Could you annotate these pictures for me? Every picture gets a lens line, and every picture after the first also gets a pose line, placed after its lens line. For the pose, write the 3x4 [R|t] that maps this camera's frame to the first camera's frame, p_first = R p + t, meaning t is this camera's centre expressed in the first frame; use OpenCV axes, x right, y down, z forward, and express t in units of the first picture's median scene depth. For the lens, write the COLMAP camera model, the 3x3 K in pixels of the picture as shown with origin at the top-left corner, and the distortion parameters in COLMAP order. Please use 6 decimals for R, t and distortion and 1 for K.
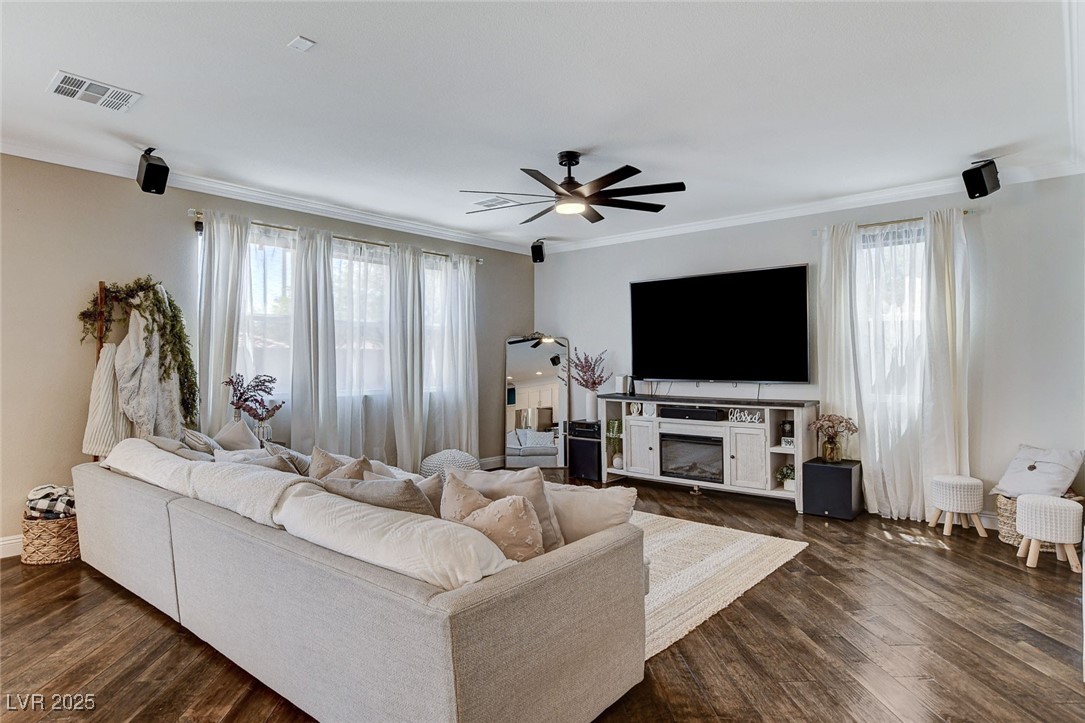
lens RADIAL K [[597.5, 0, 533.2], [0, 597.5, 352.7], [0, 0, 1]] dist [-0.008165, 0.001003]
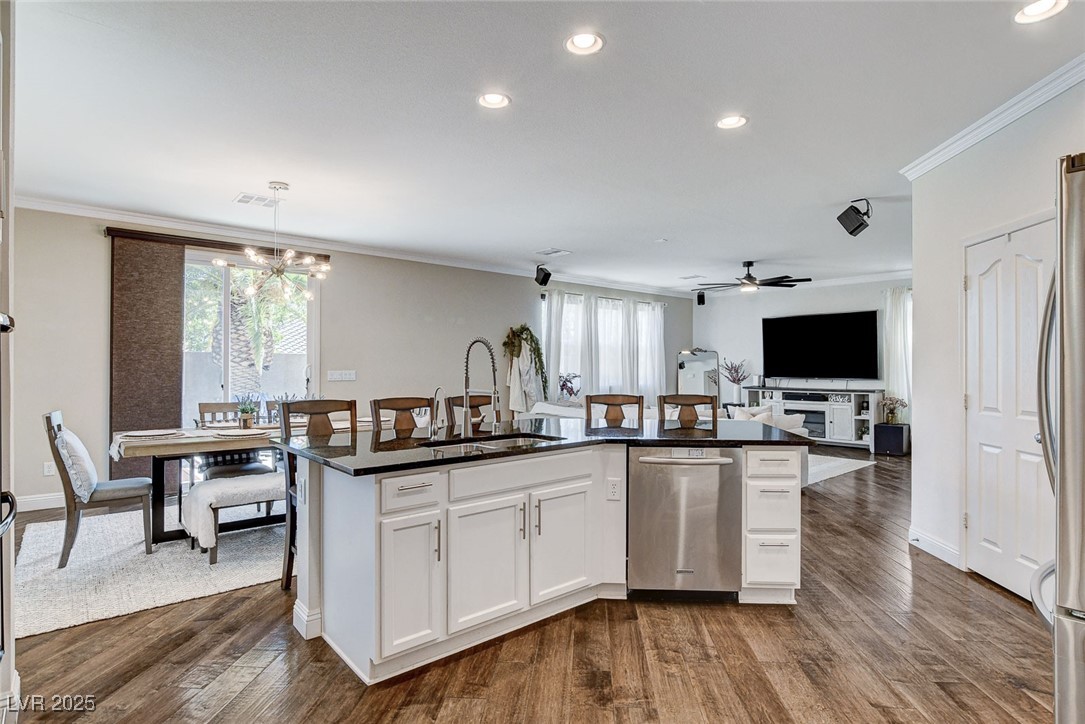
lens RADIAL K [[536.2, 0, 551.1], [0, 536.2, 358.4], [0, 0, 1]] dist [-0.014094, -0.000307]
pose [[0.991838, 0.000714, -0.127502, -0.279114], [-0.000670, 1.000000, 0.000385, -0.009756], [0.127502, -0.000297, 0.991838, -0.649804]]
